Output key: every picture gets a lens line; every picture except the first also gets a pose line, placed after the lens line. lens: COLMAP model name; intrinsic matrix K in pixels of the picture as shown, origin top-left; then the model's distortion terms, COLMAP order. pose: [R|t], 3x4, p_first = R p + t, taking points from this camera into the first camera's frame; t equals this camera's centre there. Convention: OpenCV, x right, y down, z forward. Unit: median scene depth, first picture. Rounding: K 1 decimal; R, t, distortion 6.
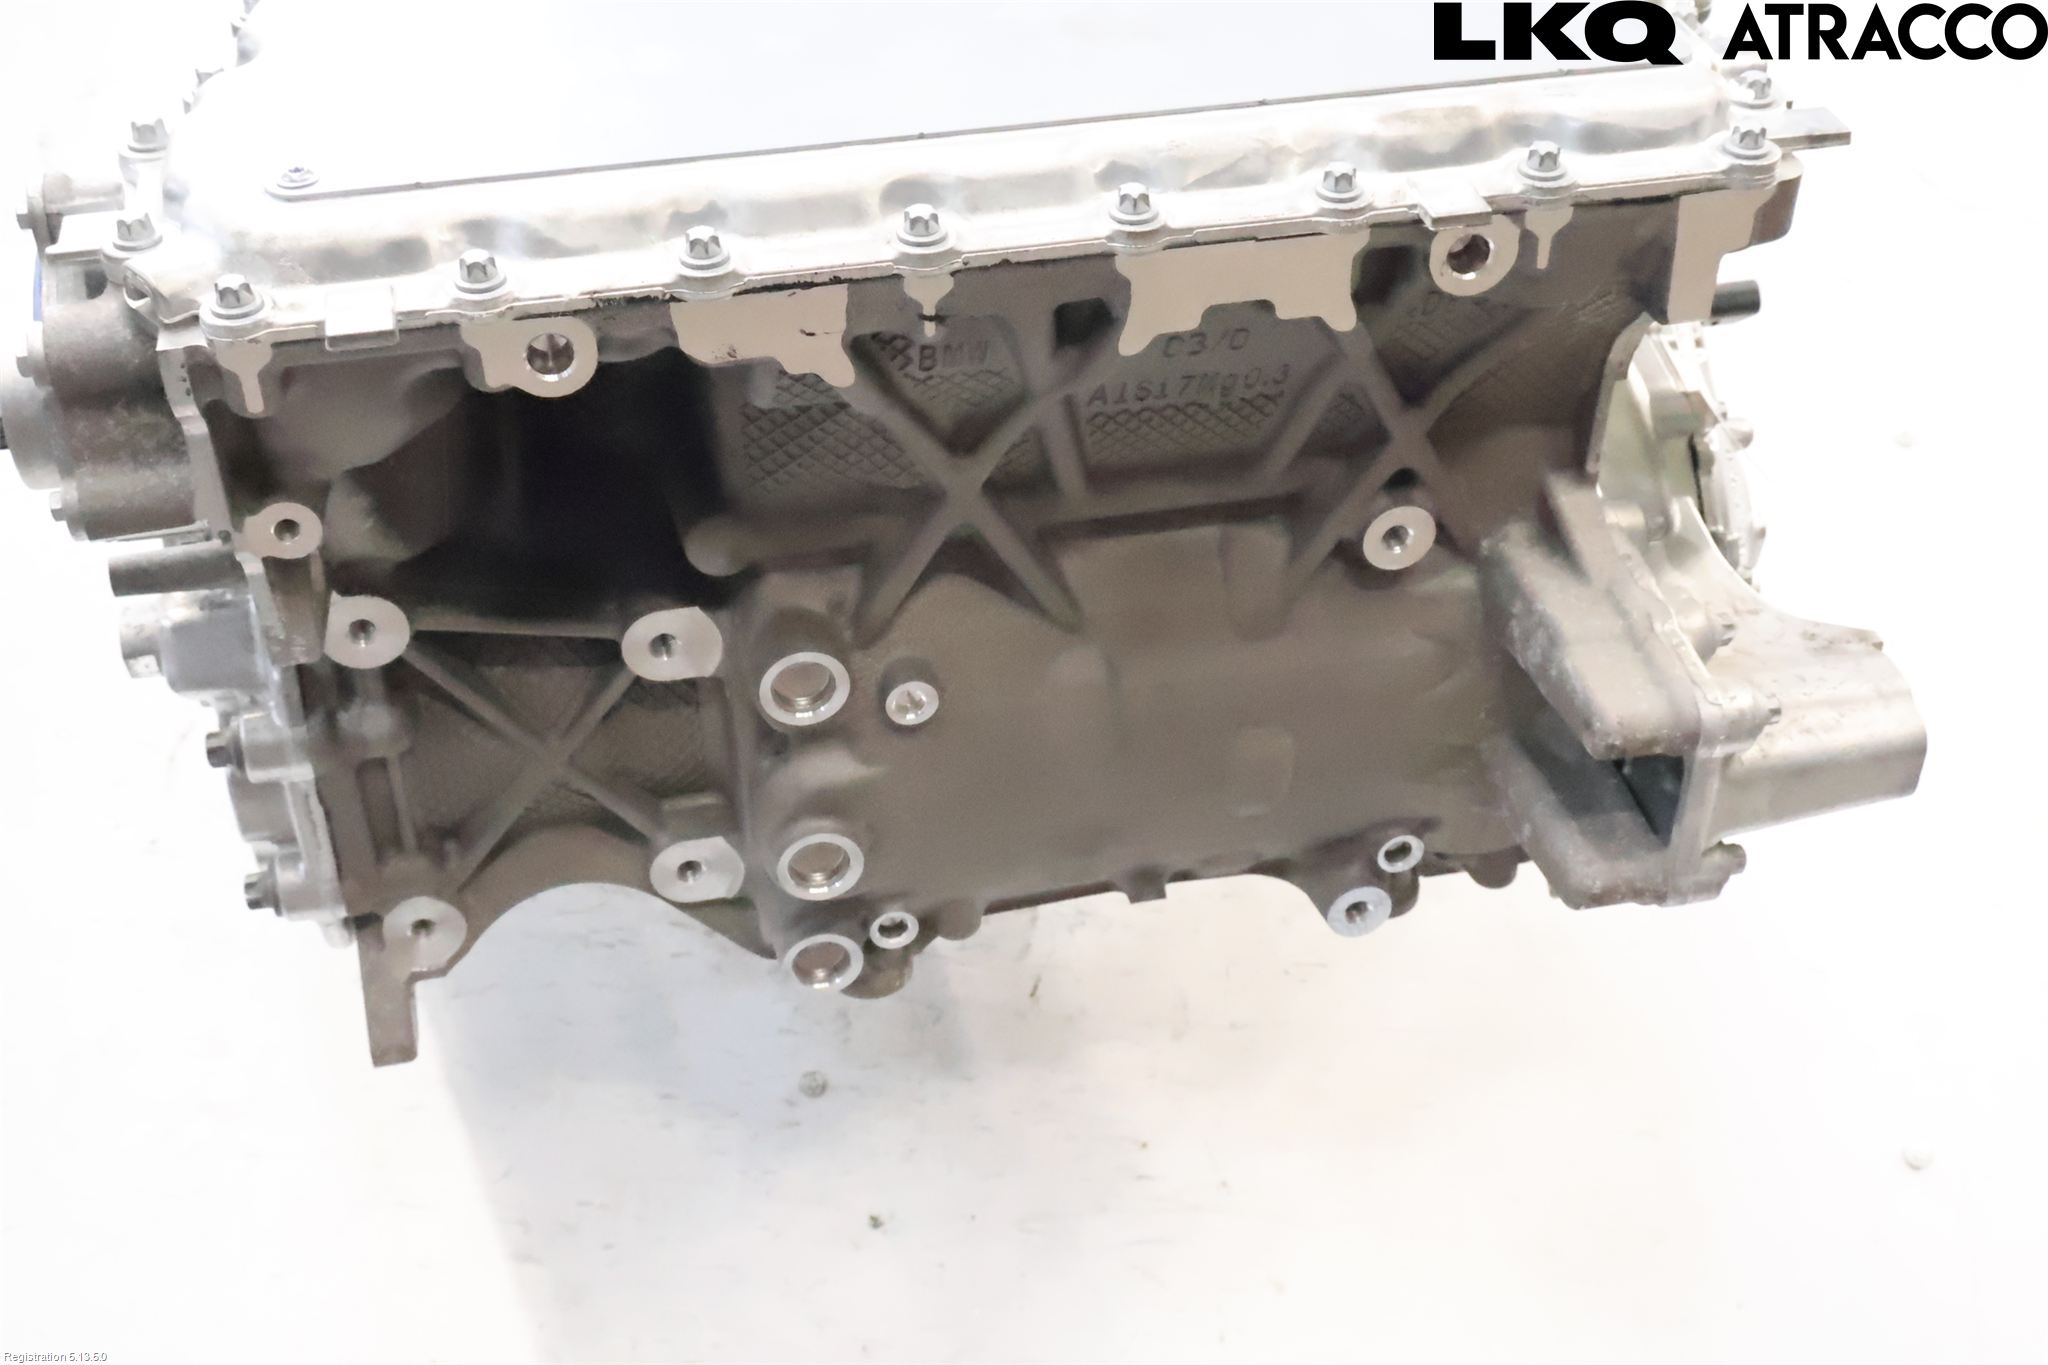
lens RADIAL K [[2552.1, 0, 1028.7], [0, 2552.1, 683.2], [0, 0, 1]] dist [0.029174, 0.000000]
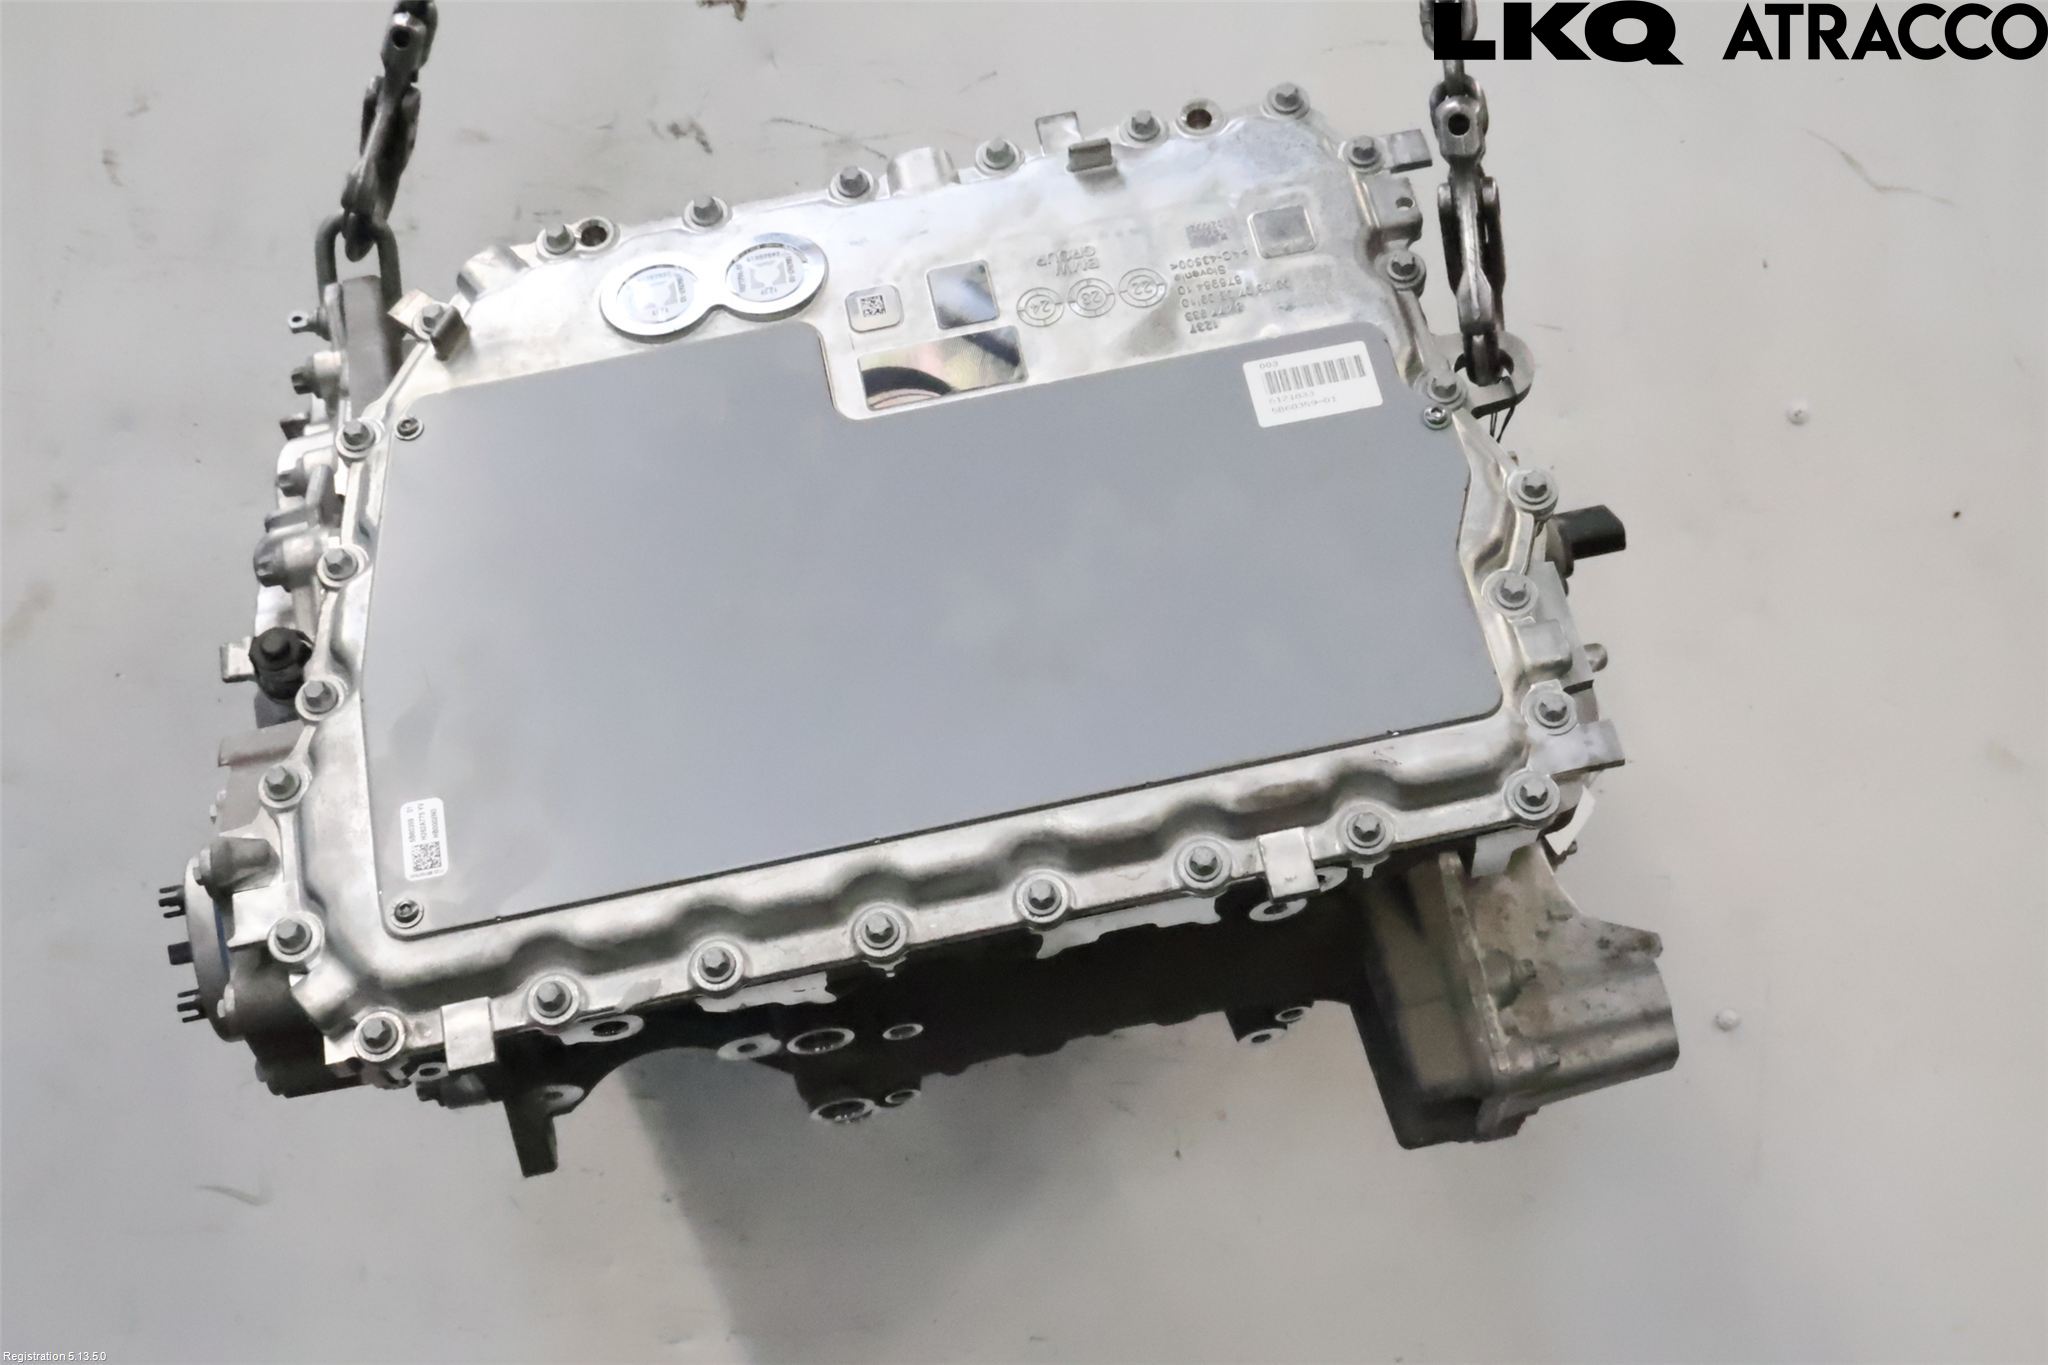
lens RADIAL K [[2552.1, 0, 1018.5], [0, 2552.1, 677.1], [0, 0, 1]] dist [0.029174, 0.000000]
pose [[0.998824, -0.001728, -0.048454, 0.079487], [0.022733, 0.899391, 0.436553, -0.734306], [0.042825, -0.437141, 0.898373, -0.102673]]
